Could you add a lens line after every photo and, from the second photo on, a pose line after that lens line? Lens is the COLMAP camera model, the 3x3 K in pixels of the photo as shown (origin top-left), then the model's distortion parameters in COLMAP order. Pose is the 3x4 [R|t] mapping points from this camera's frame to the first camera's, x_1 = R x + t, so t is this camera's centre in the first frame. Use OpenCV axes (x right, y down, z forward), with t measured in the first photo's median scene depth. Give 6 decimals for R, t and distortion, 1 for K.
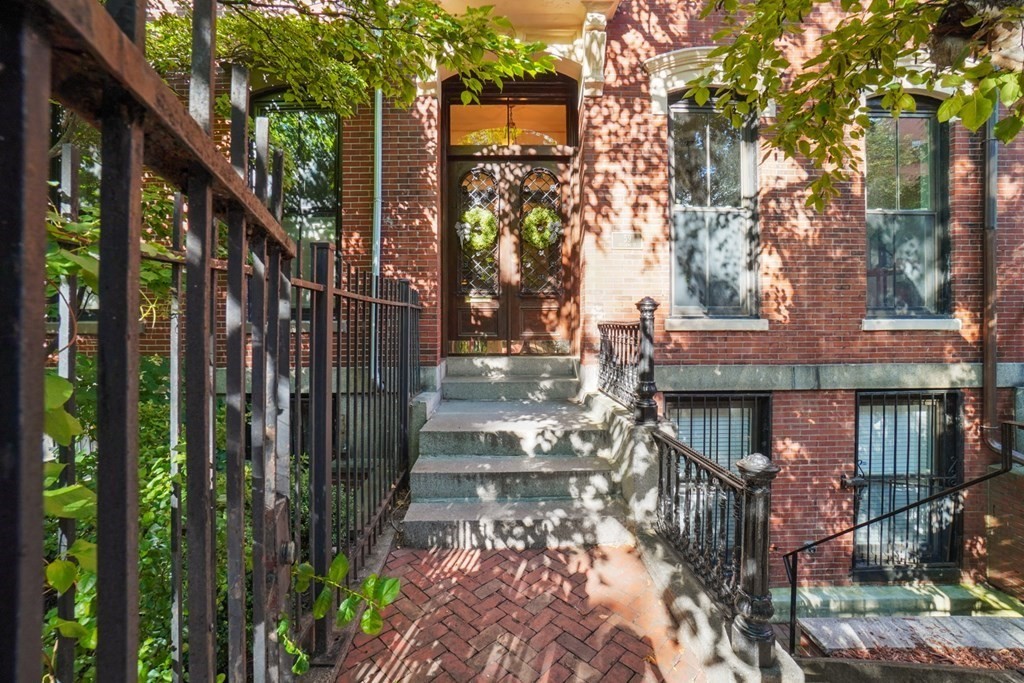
lens RADIAL K [[446.5, 0, 448.9], [0, 446.5, 317.8], [0, 0, 1]] dist [-0.064395, 0.019646]
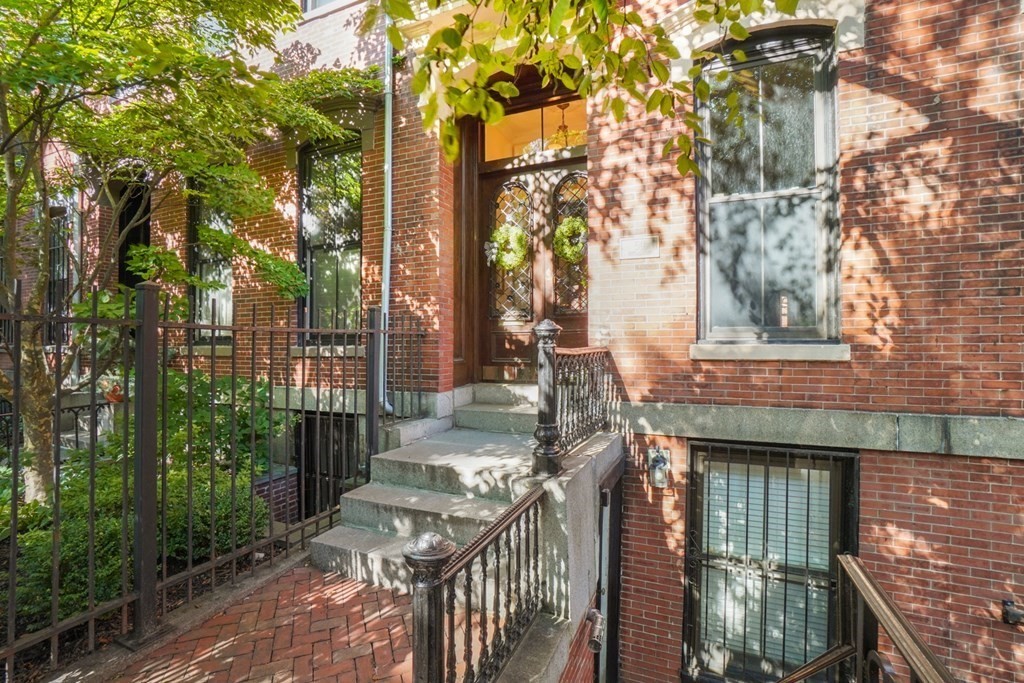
lens RADIAL K [[451.9, 0, 502.3], [0, 451.9, 336.1], [0, 0, 1]] dist [-0.062128, 0.020591]
pose [[0.919178, -0.007967, -0.393761, 0.490863], [0.006132, 0.999964, -0.005917, -0.008222], [0.393794, 0.003024, 0.919194, 0.146249]]
